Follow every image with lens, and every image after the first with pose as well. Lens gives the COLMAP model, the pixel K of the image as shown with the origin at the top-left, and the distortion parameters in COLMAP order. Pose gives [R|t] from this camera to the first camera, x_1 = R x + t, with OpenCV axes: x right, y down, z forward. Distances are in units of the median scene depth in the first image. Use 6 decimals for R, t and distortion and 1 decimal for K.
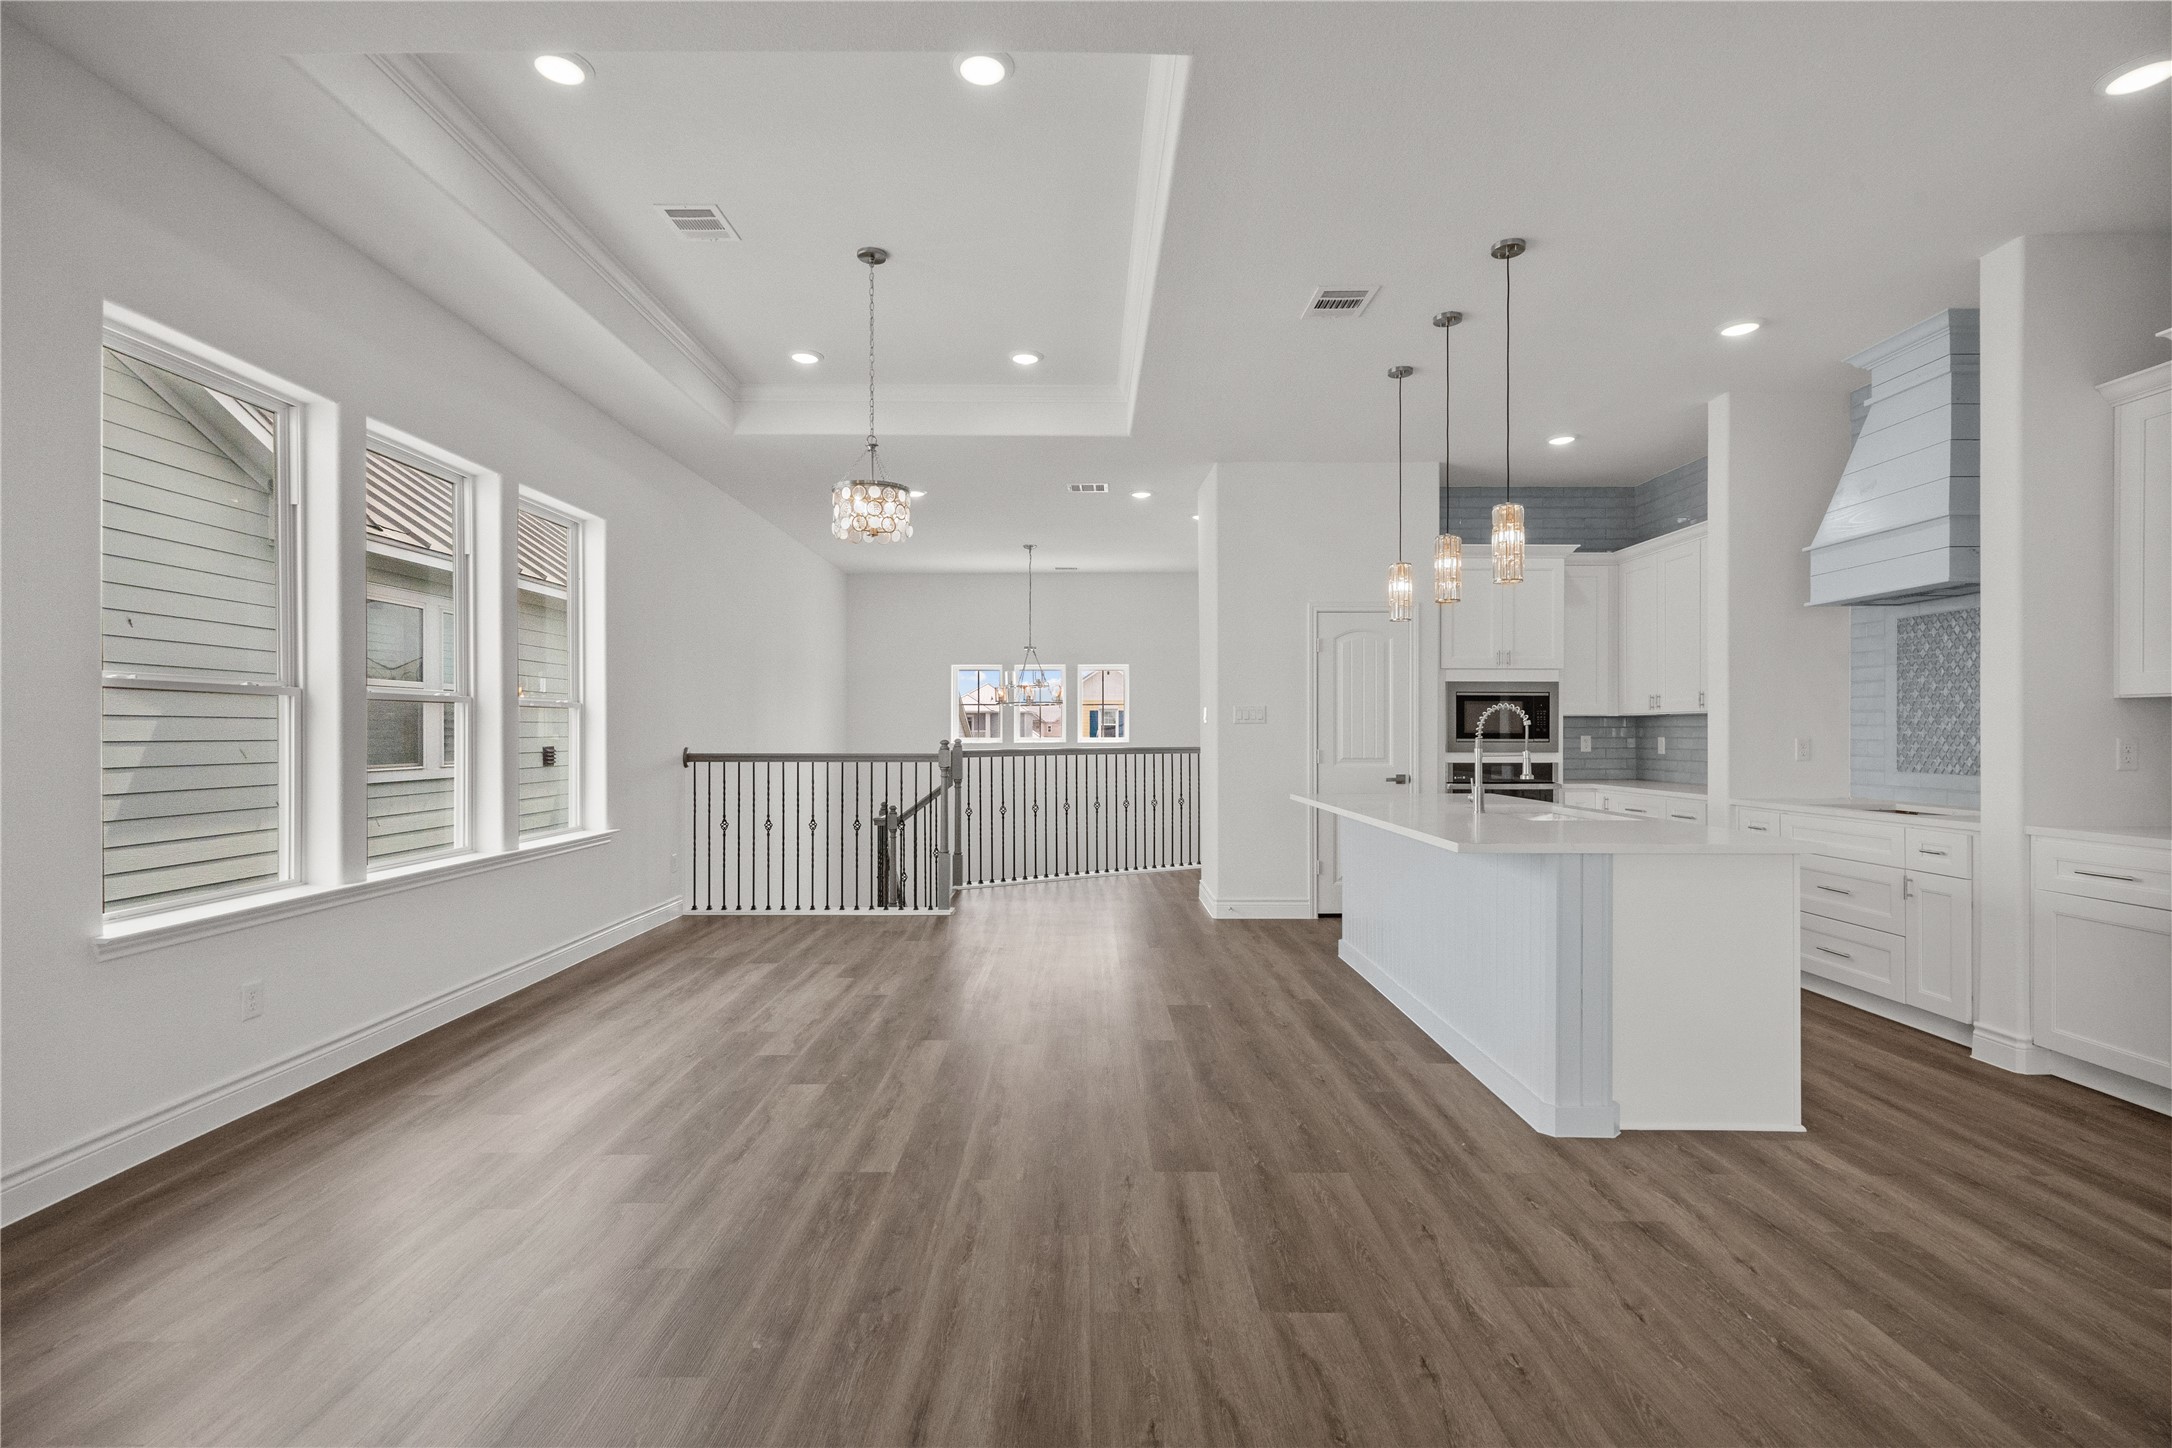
lens RADIAL K [[1006.3, 0, 1085.5], [0, 1006.3, 727.1], [0, 0, 1]] dist [-0.000506, 0.002072]
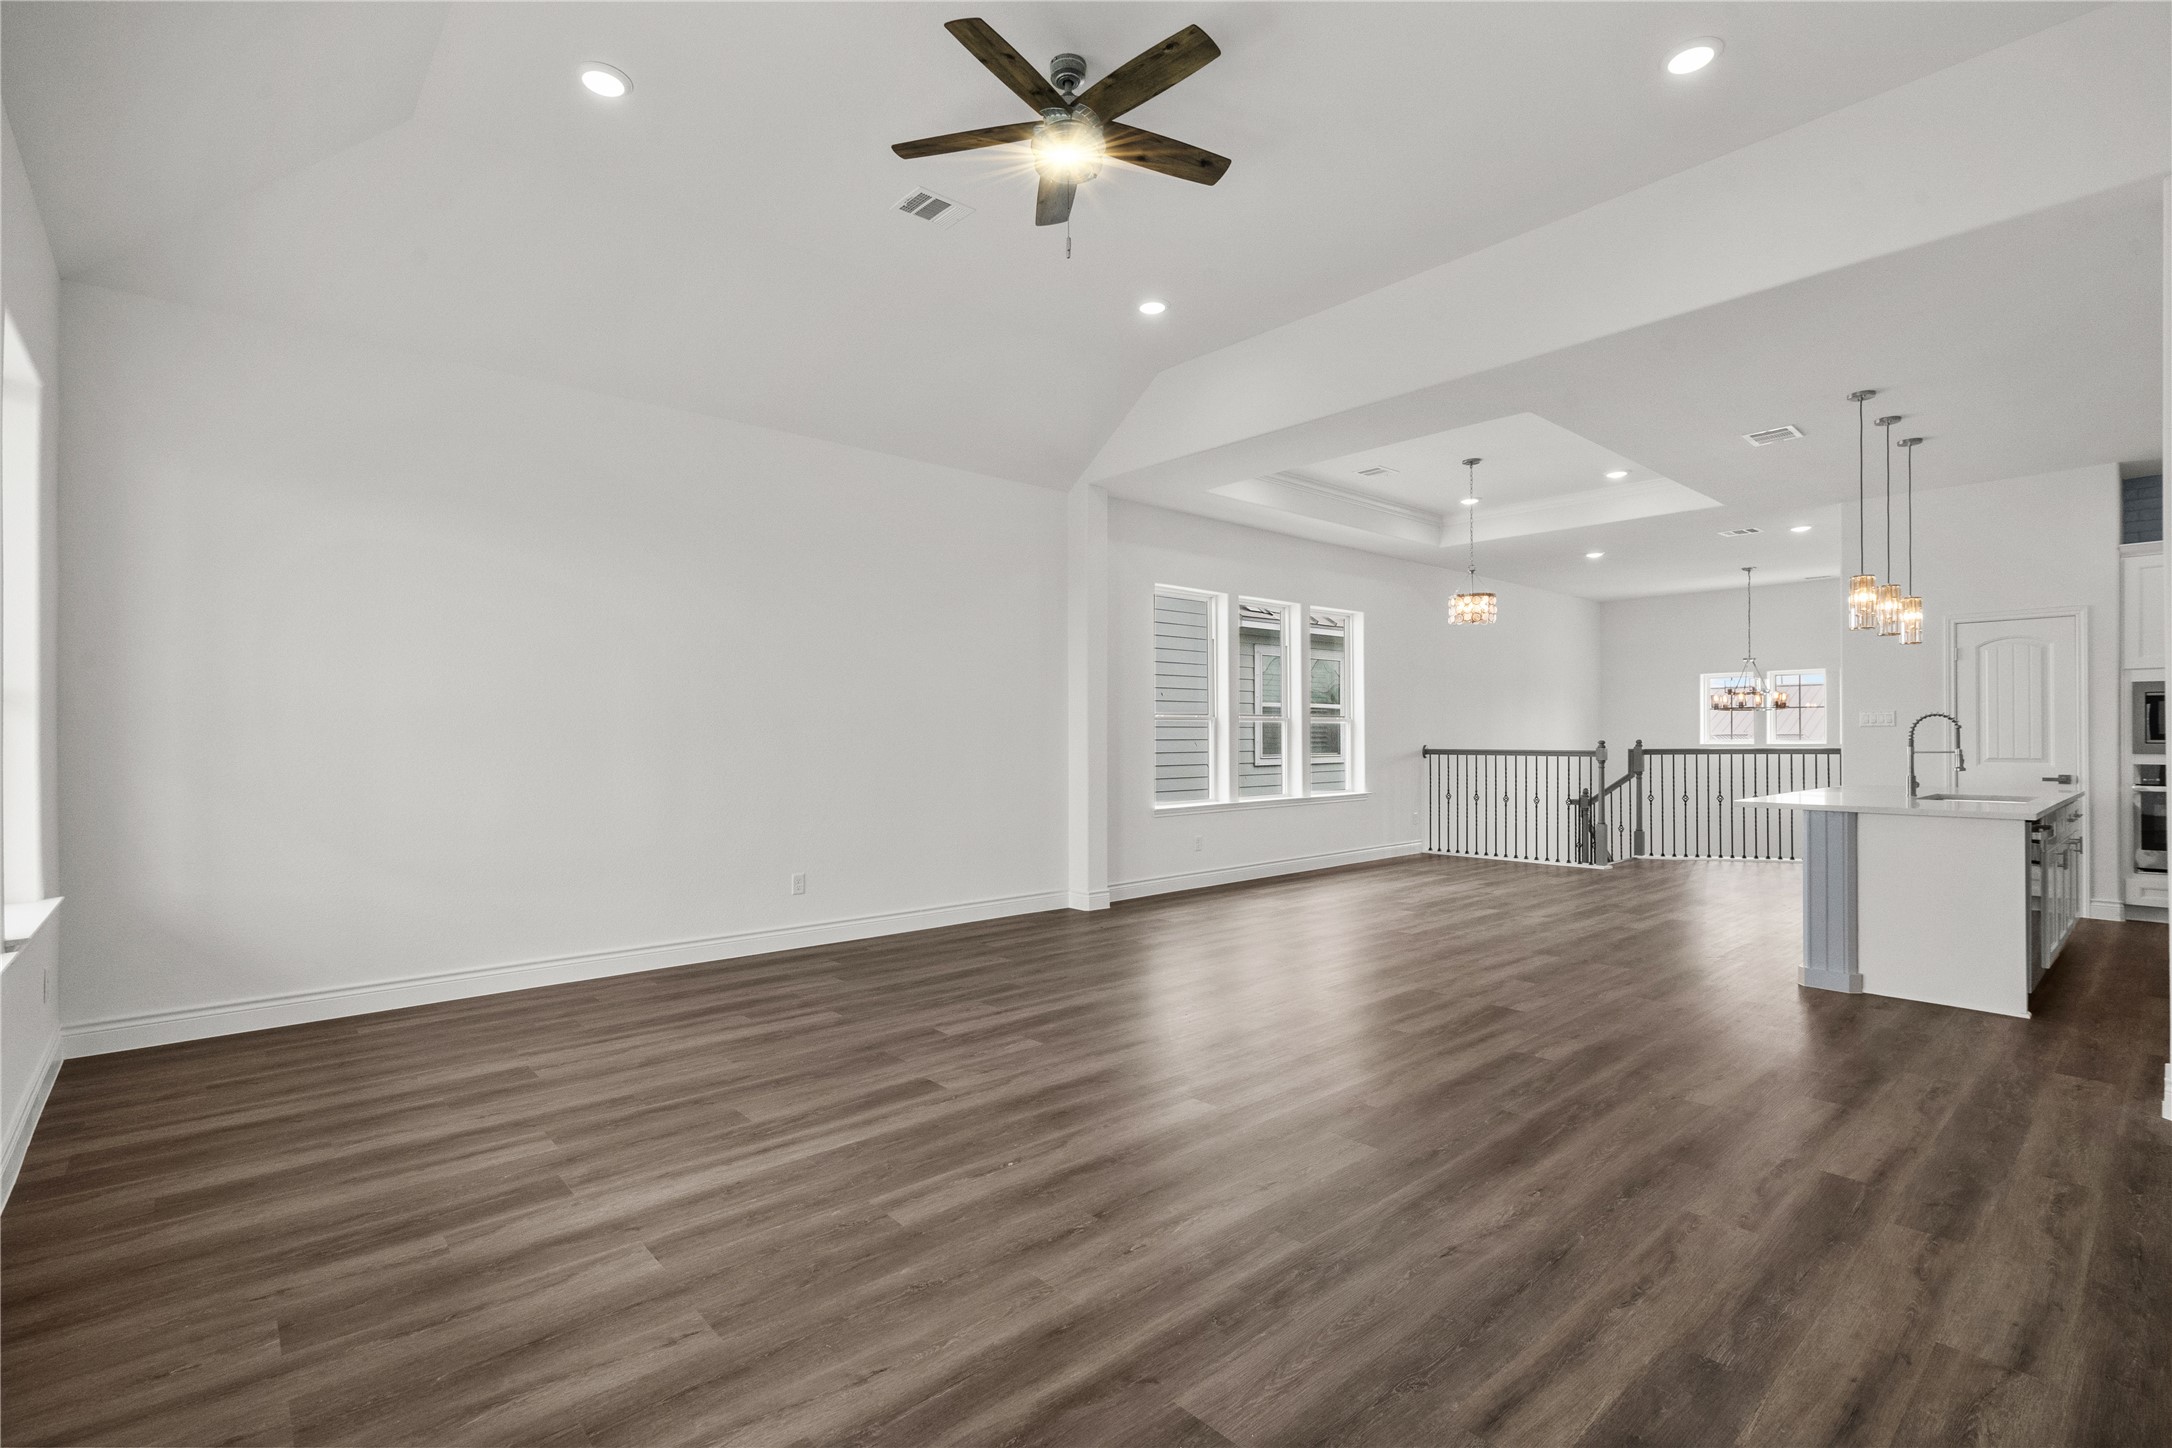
lens RADIAL K [[1006.3, 0, 1066.5], [0, 1006.3, 746.3], [0, 0, 1]] dist [-0.000506, 0.002072]
pose [[0.651624, 0.005655, -0.758521, 0.567845], [0.007355, 0.999878, 0.013773, -0.004285], [0.758506, -0.014554, 0.651503, -0.581832]]
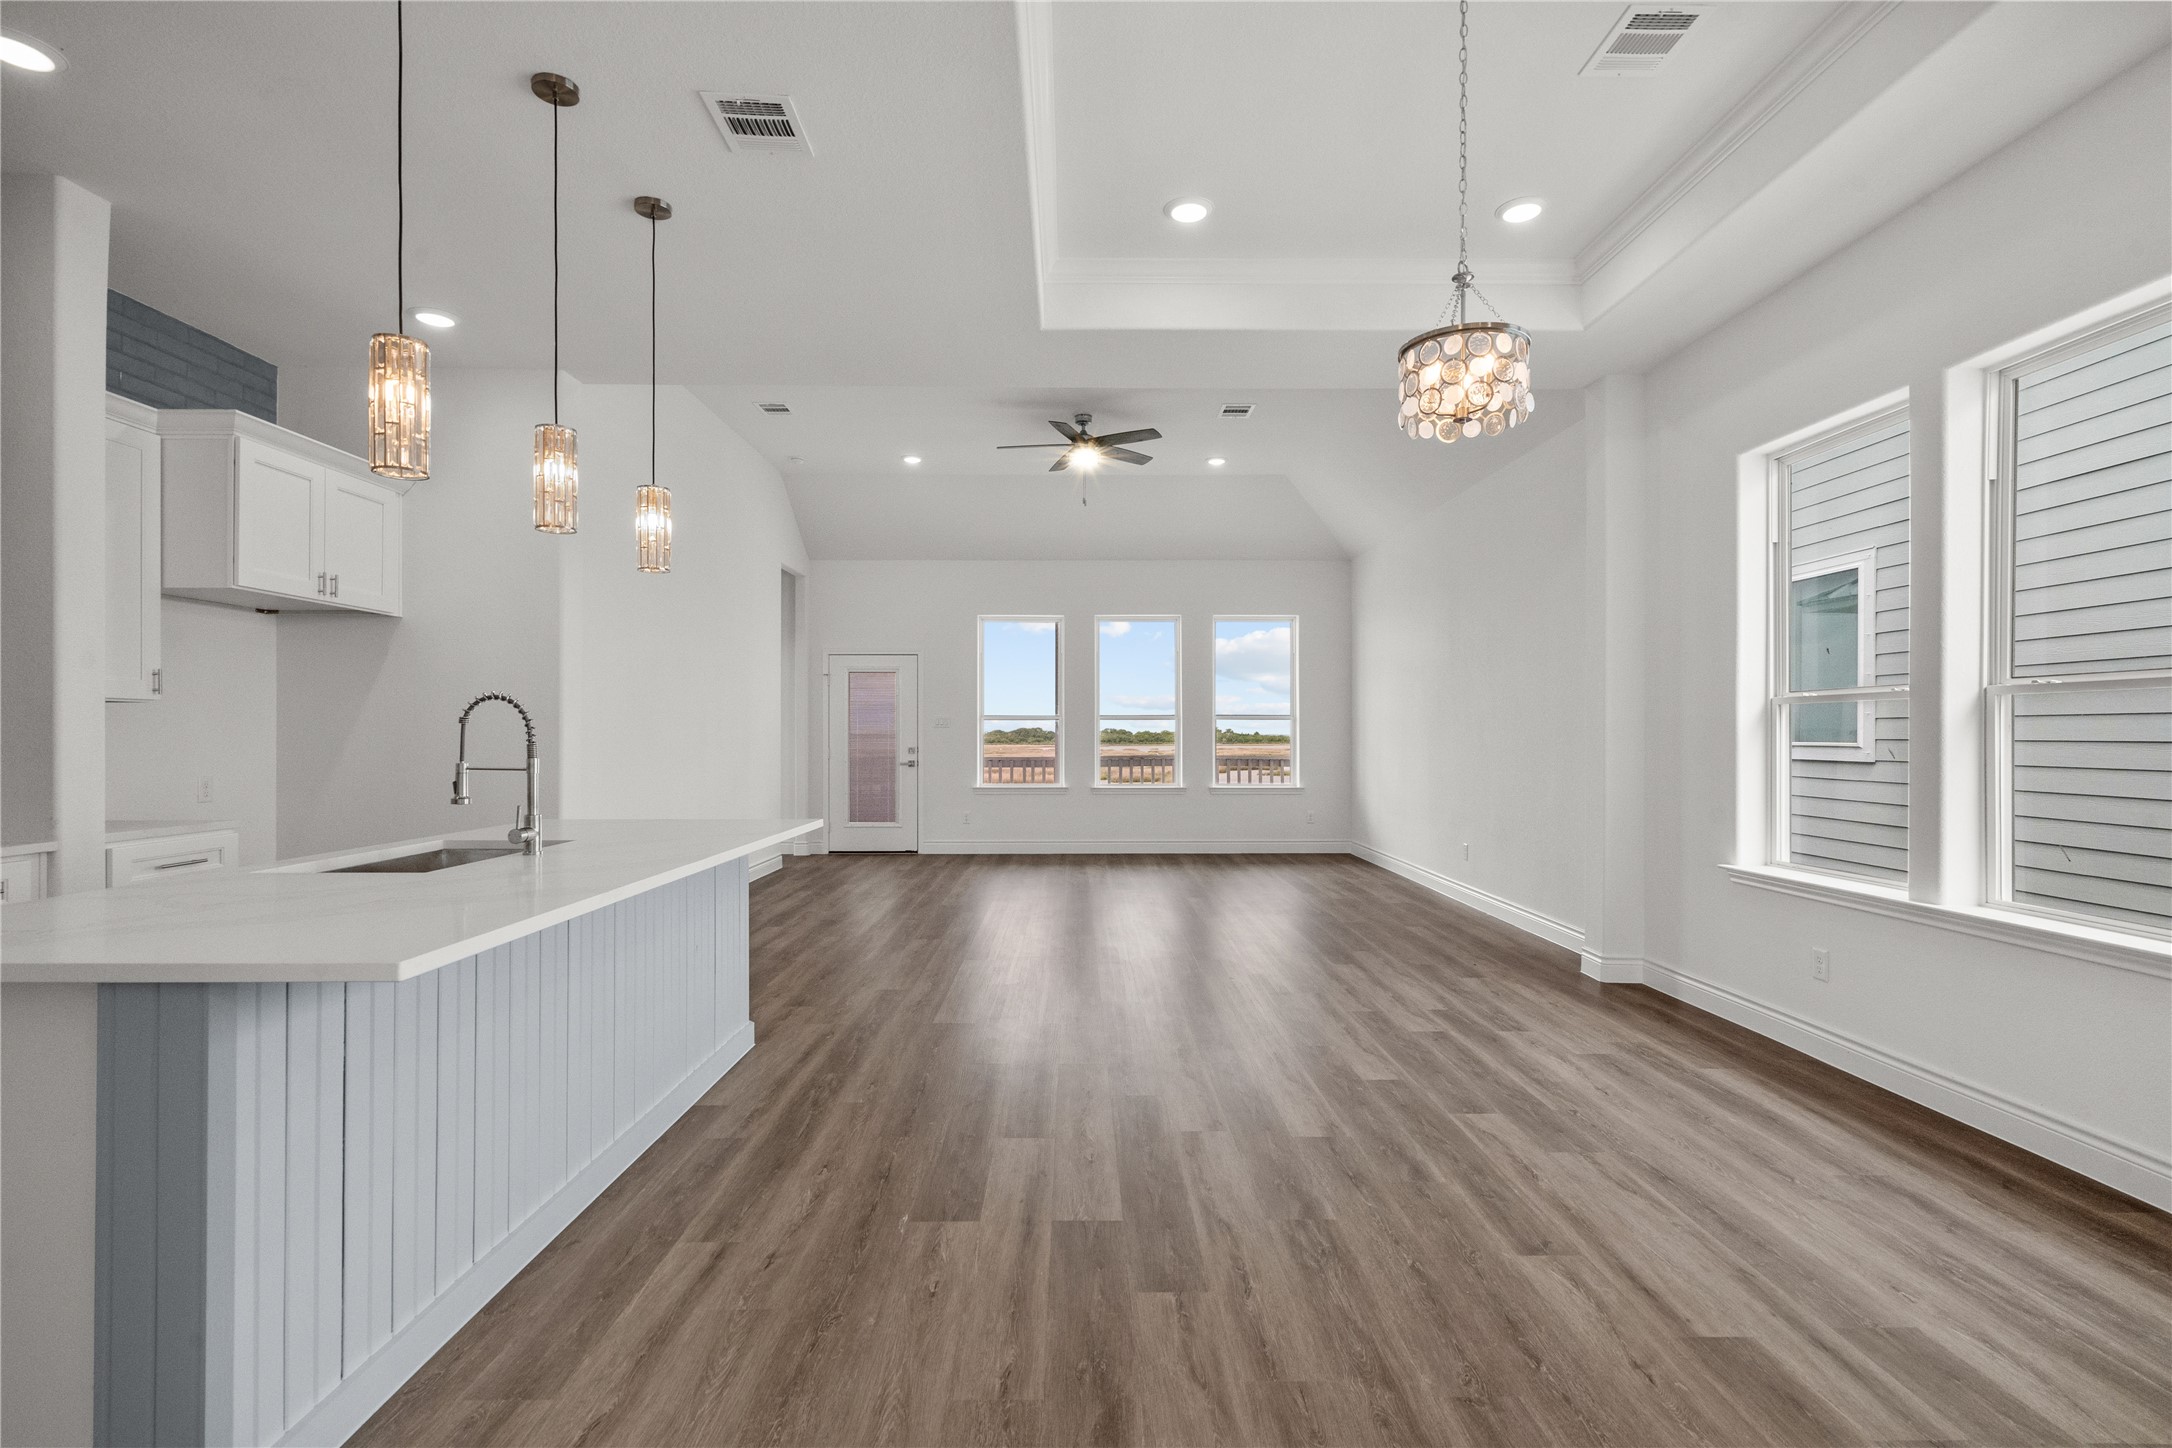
lens RADIAL K [[1006.3, 0, 1077.9], [0, 1006.3, 712.3], [0, 0, 1]] dist [-0.000506, 0.002072]
pose [[-0.999998, -0.000447, -0.002115, 0.024130], [-0.000390, 0.999641, -0.026791, 0.006781], [0.002126, -0.026790, -0.999639, 1.387112]]
